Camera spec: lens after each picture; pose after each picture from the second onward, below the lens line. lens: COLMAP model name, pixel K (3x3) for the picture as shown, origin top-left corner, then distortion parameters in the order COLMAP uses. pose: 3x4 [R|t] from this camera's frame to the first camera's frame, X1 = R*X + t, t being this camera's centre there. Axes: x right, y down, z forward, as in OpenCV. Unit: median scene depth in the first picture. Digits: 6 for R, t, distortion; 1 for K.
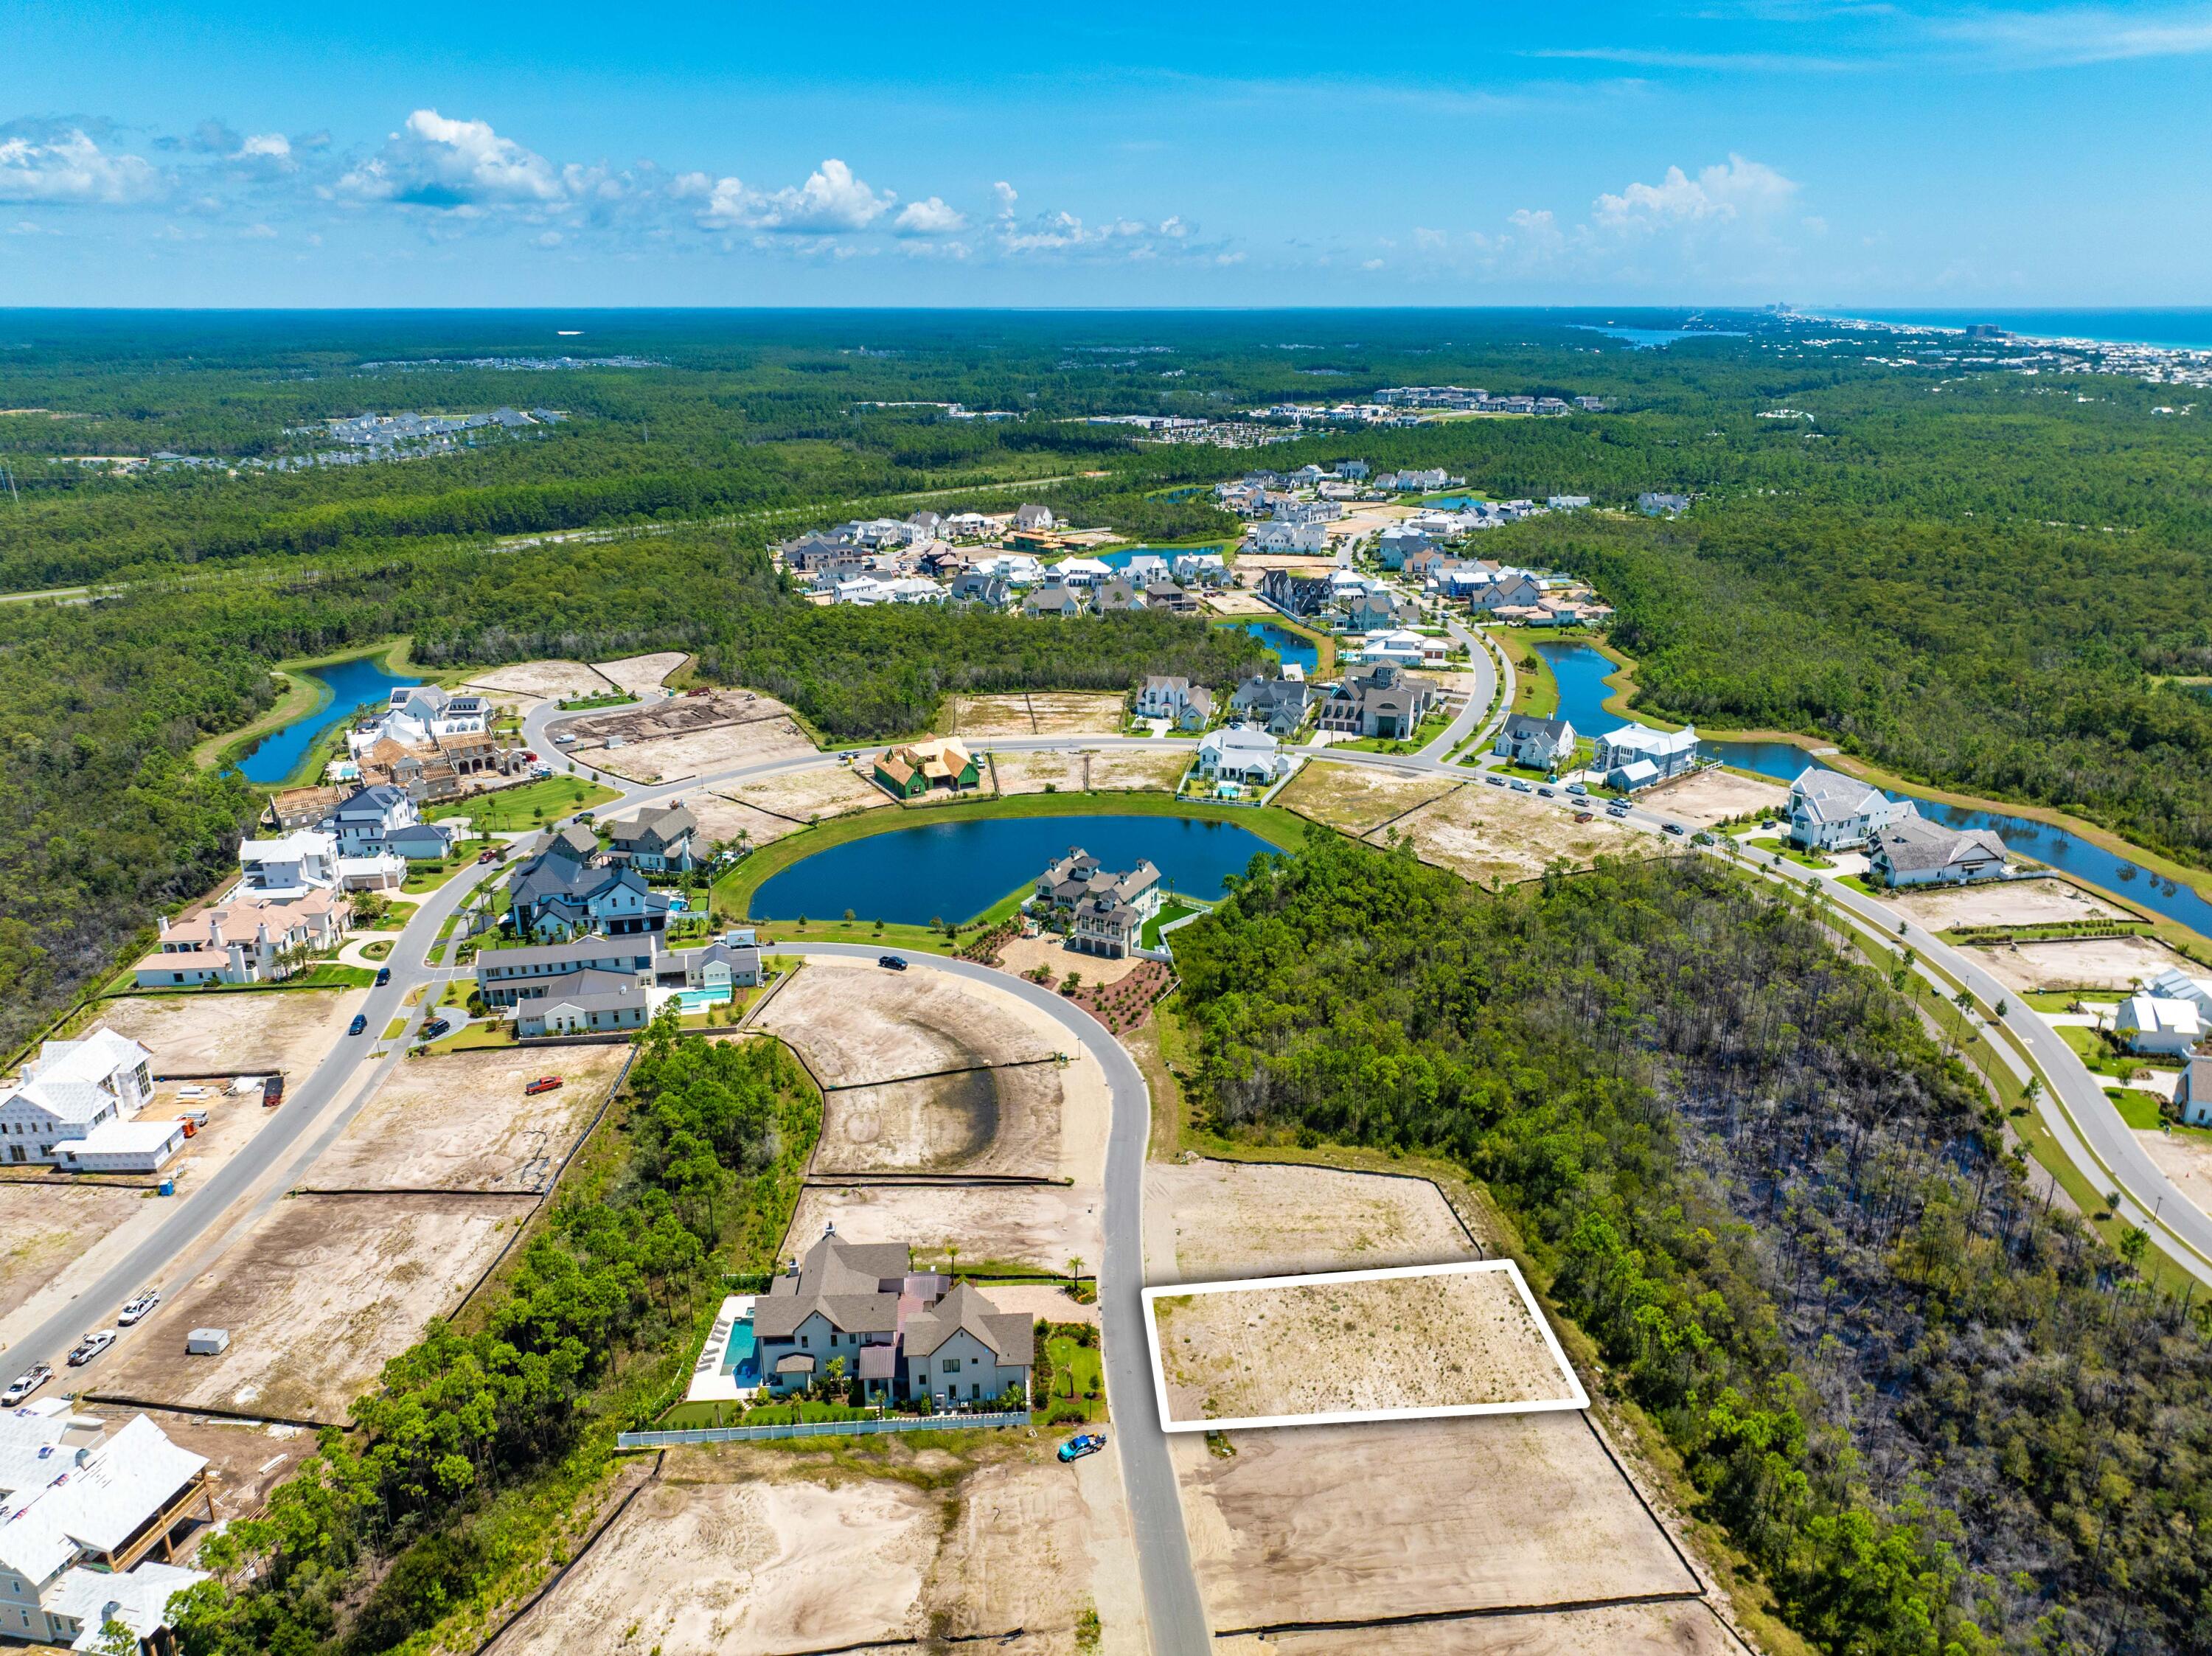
lens RADIAL K [[1539.1, 0, 1110.1], [0, 1539.1, 820.5], [0, 0, 1]] dist [0.001223, 0.007180]
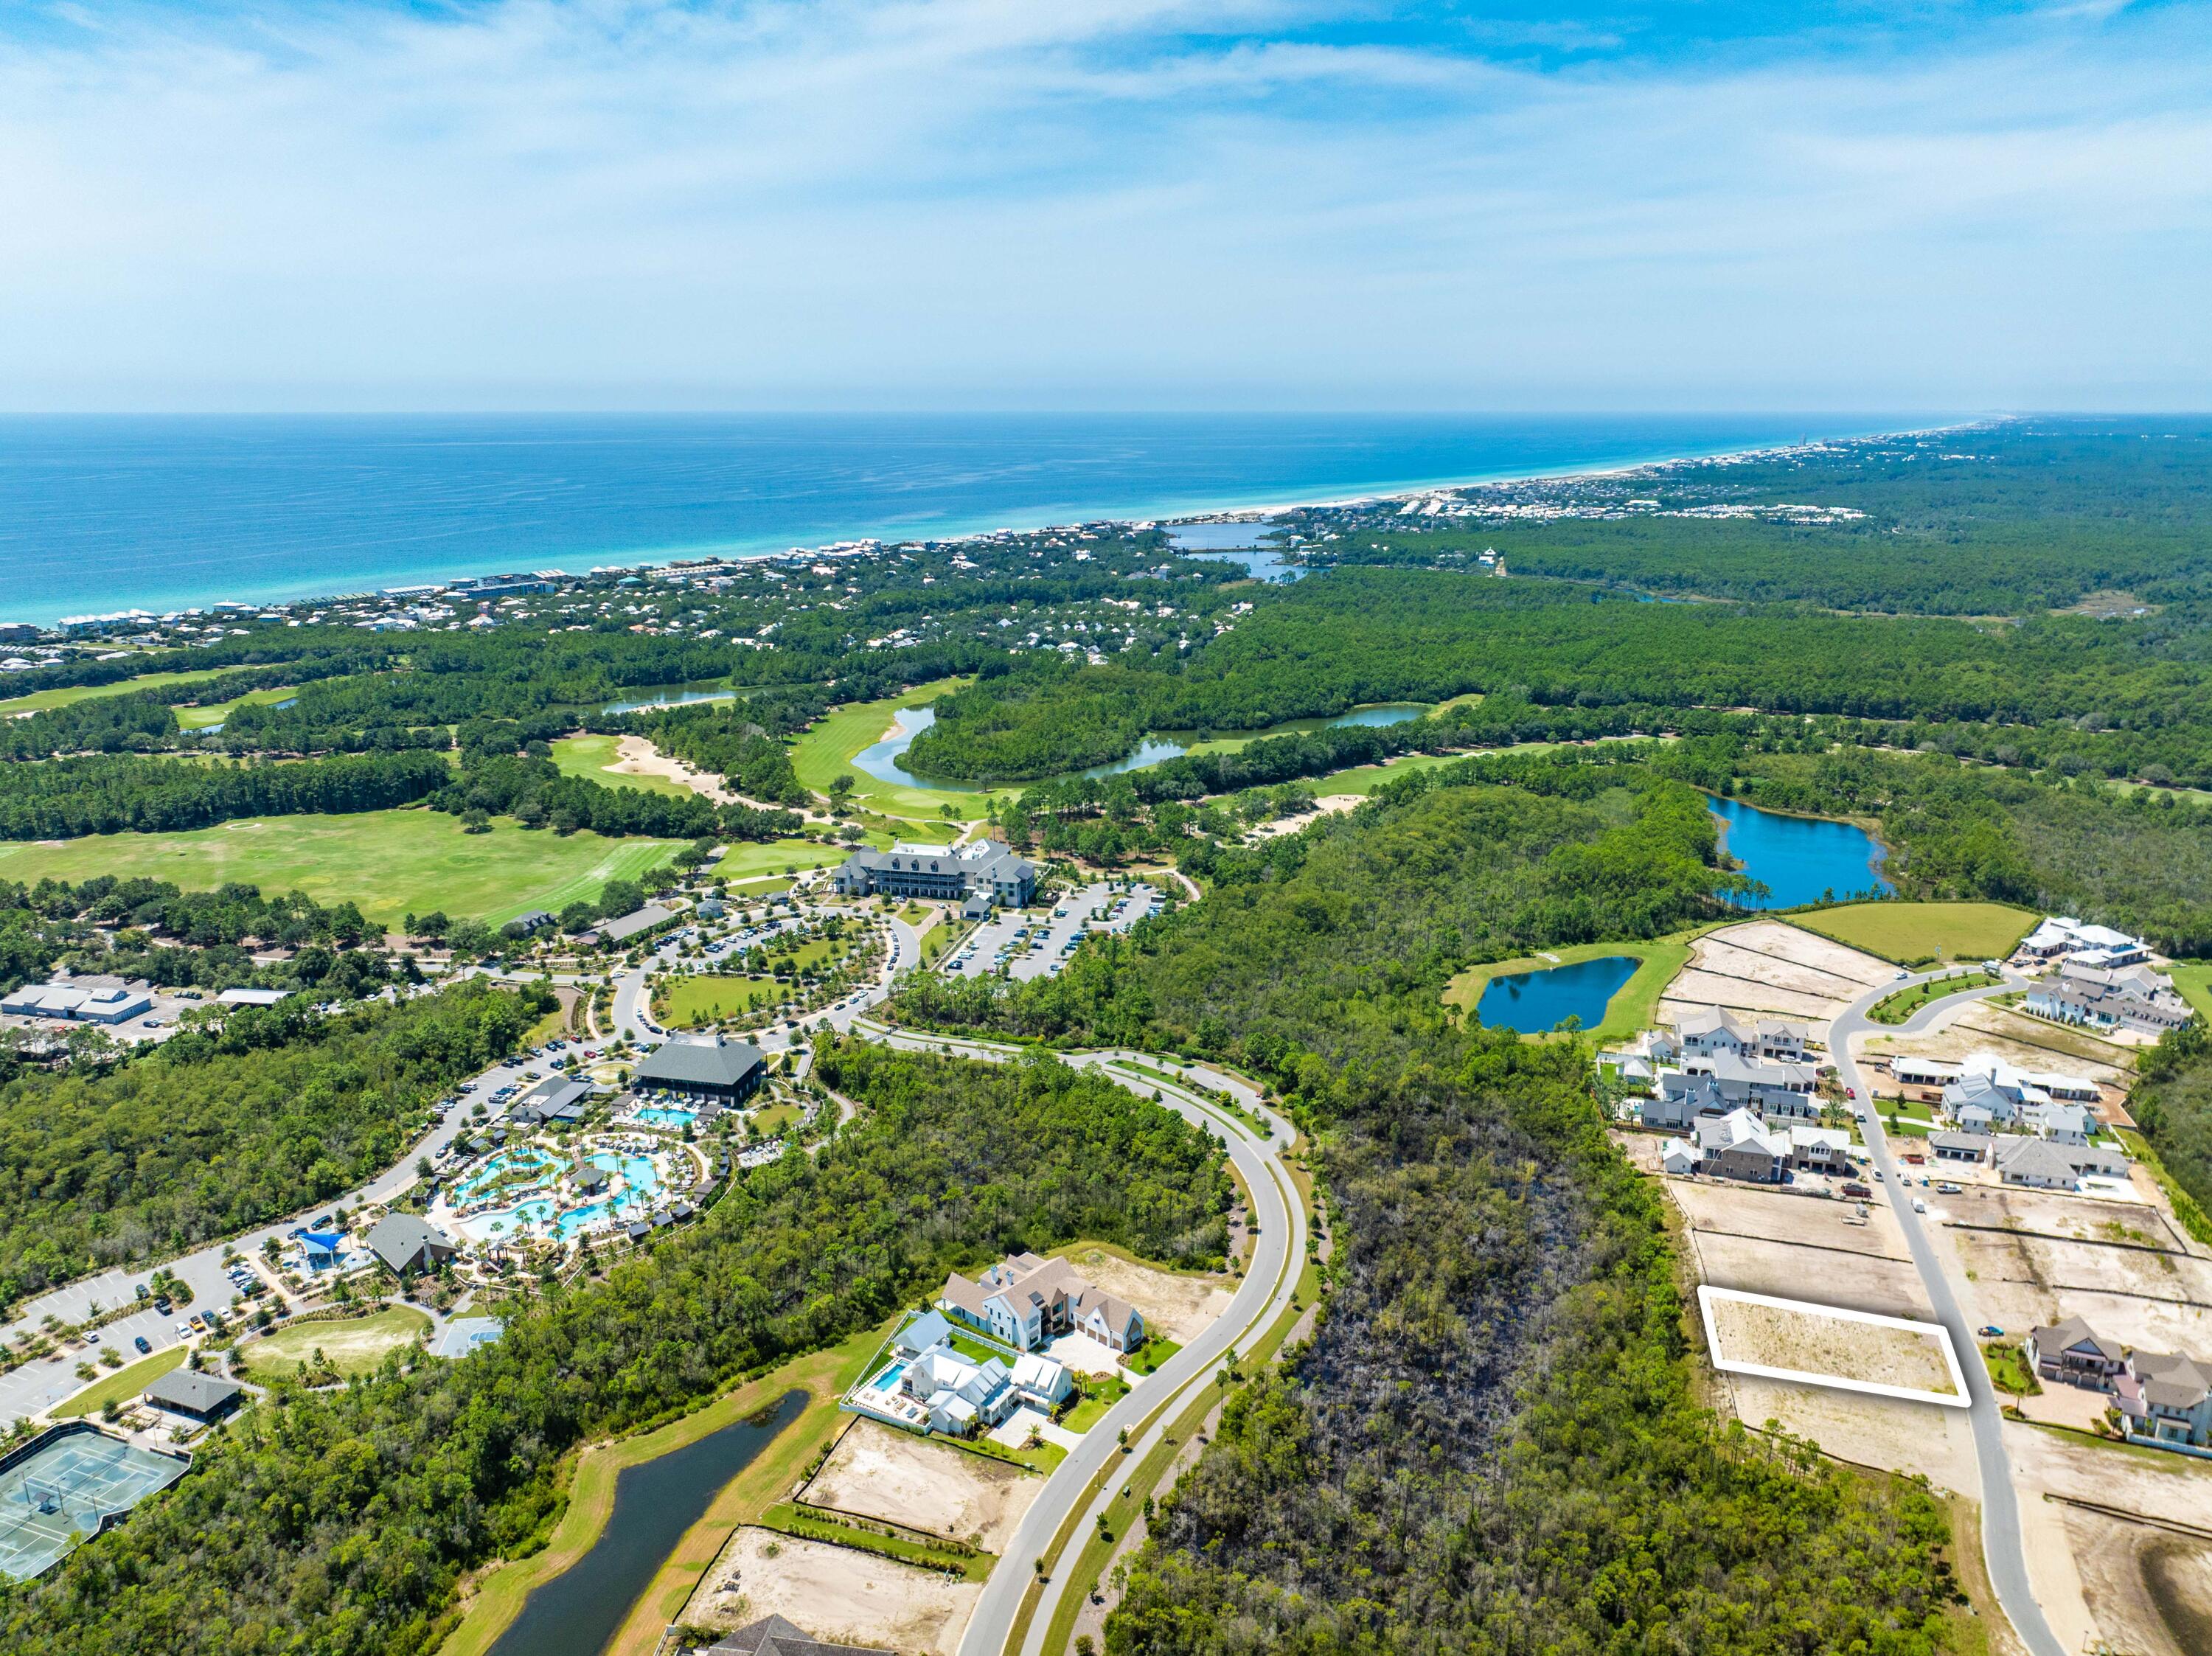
lens RADIAL K [[1539.1, 0, 1107.0], [0, 1539.1, 815.5], [0, 0, 1]] dist [0.001223, 0.007180]
pose [[-0.923304, -0.097535, 0.371479, 0.217615], [0.125322, 0.837769, 0.531448, -0.811484], [-0.363049, 0.537242, -0.761293, 1.558210]]
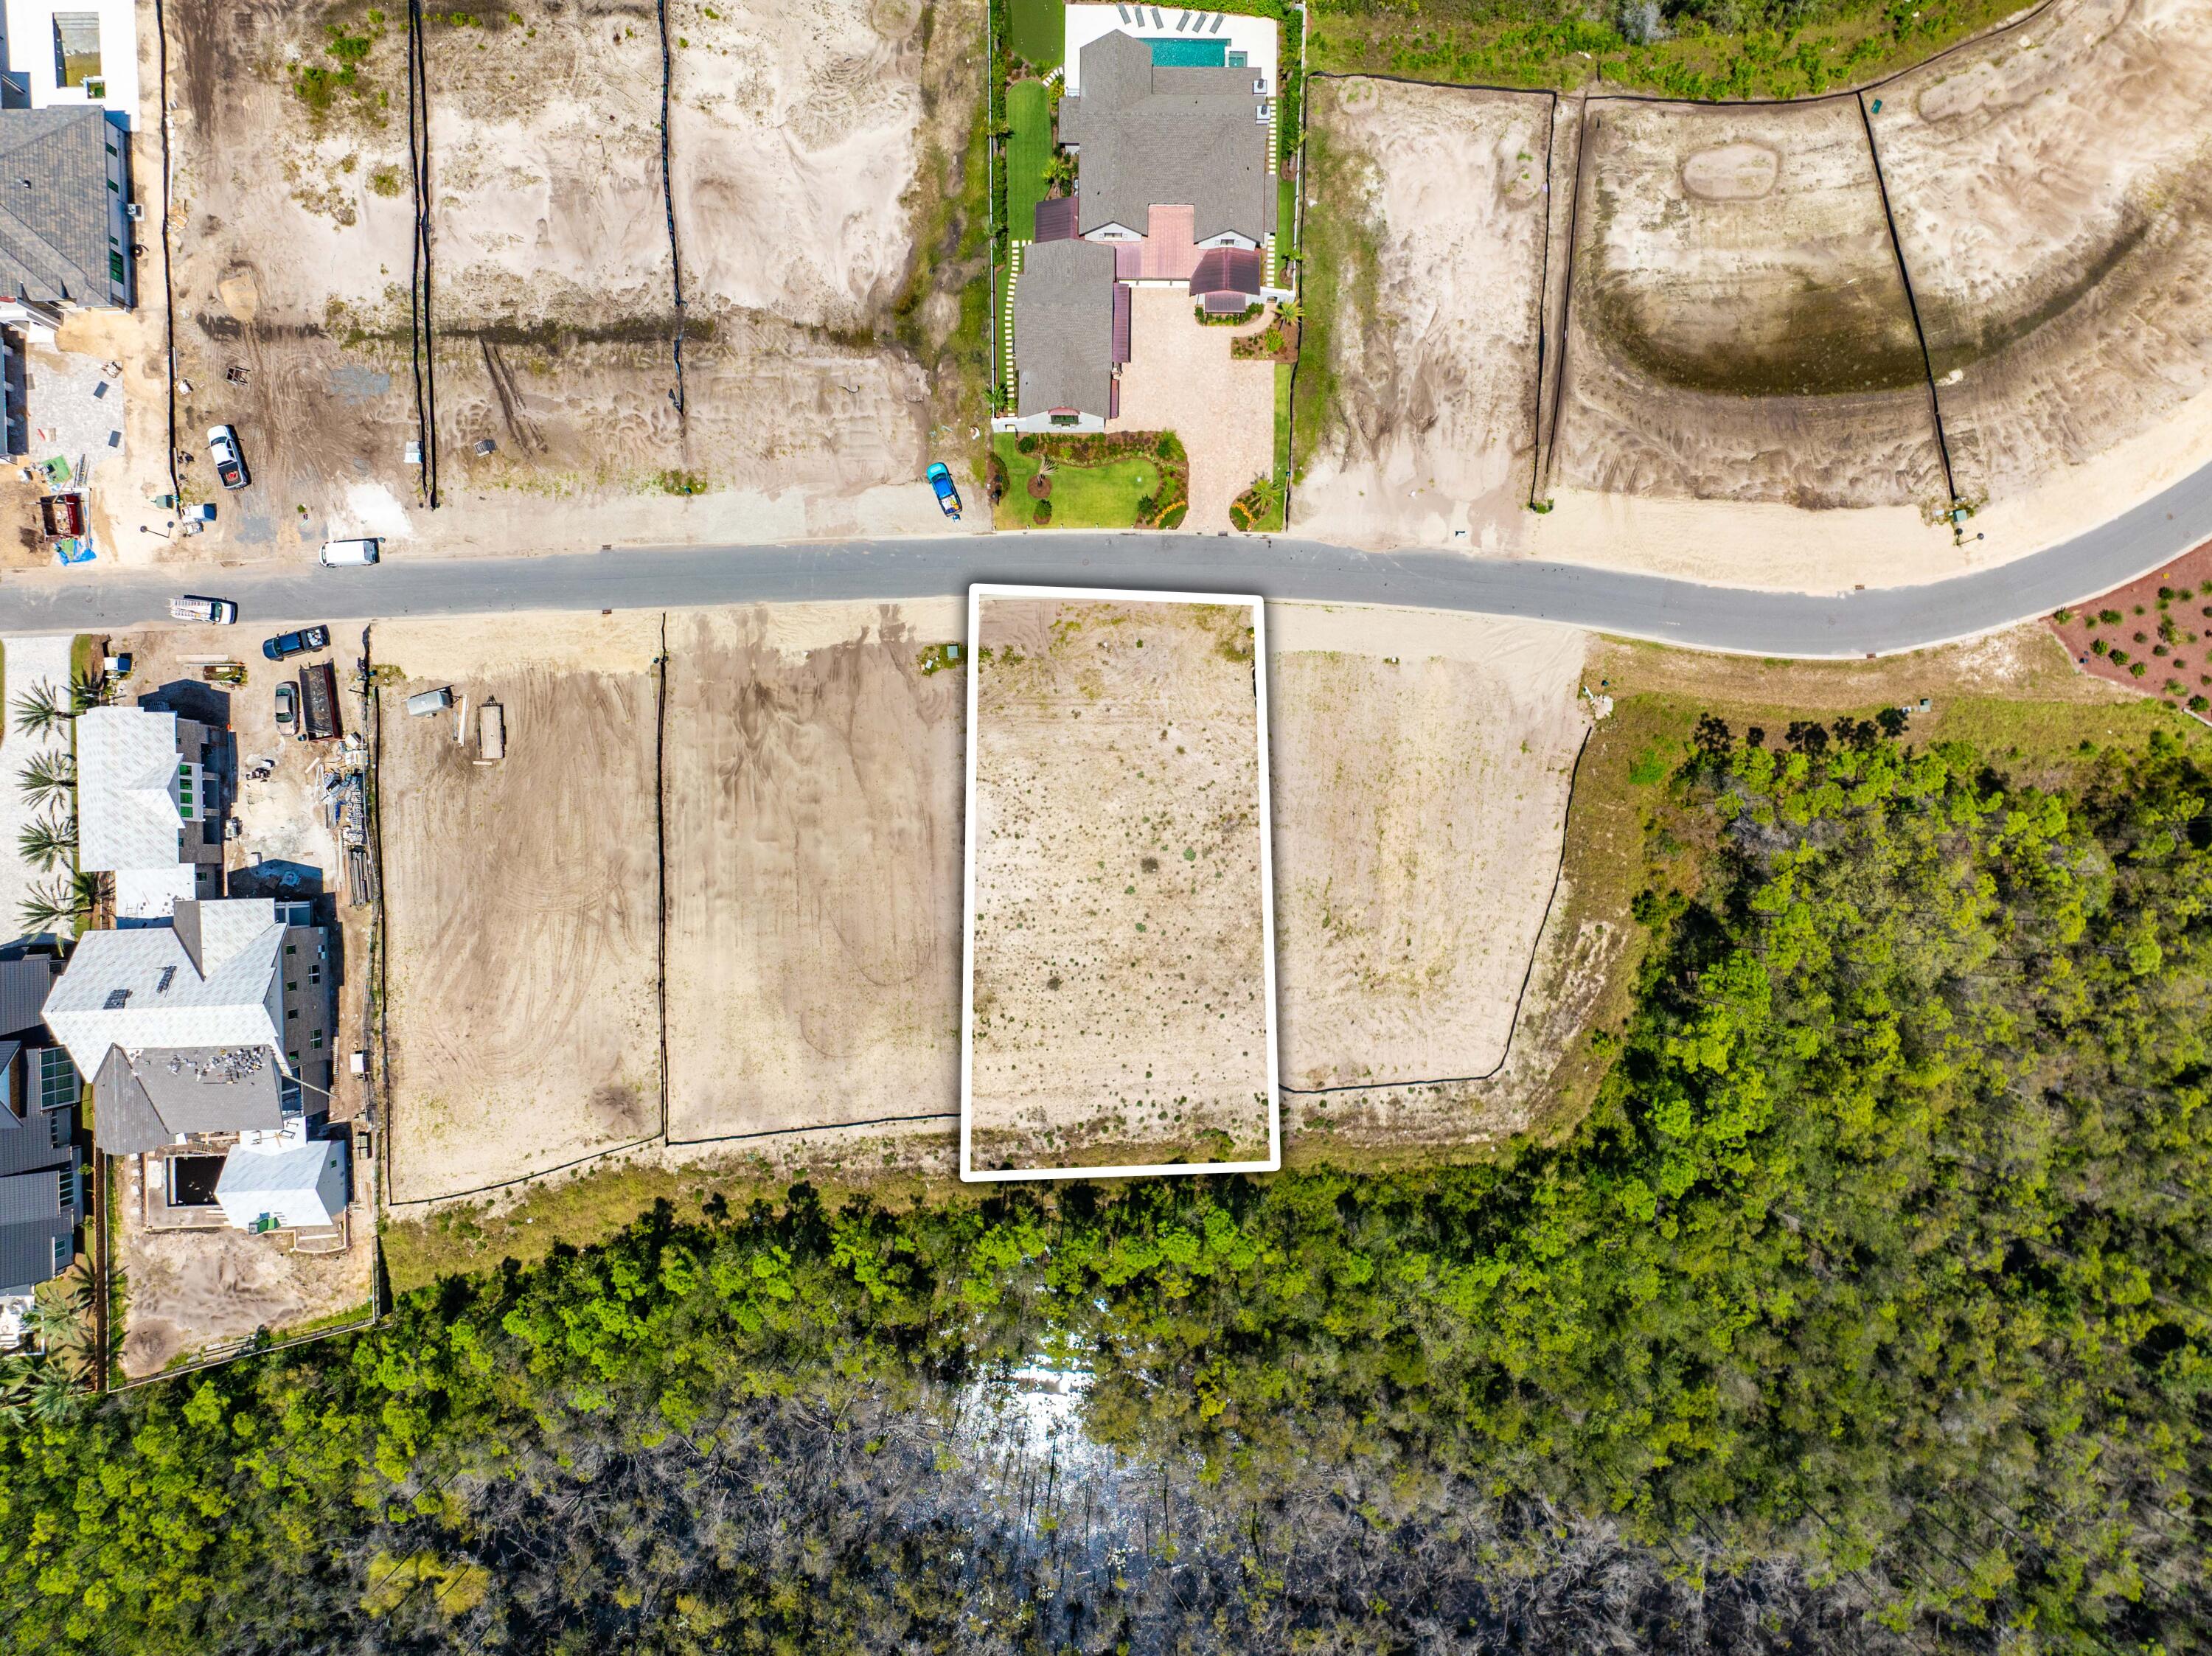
lens RADIAL K [[1539.1, 0, 1102.6], [0, 1539.1, 829.8], [0, 0, 1]] dist [0.001223, 0.007180]
pose [[-0.076360, 0.996916, -0.018118, 0.105363], [-0.312413, -0.006666, 0.949923, -0.250077], [0.946872, 0.078196, 0.311958, 0.511196]]
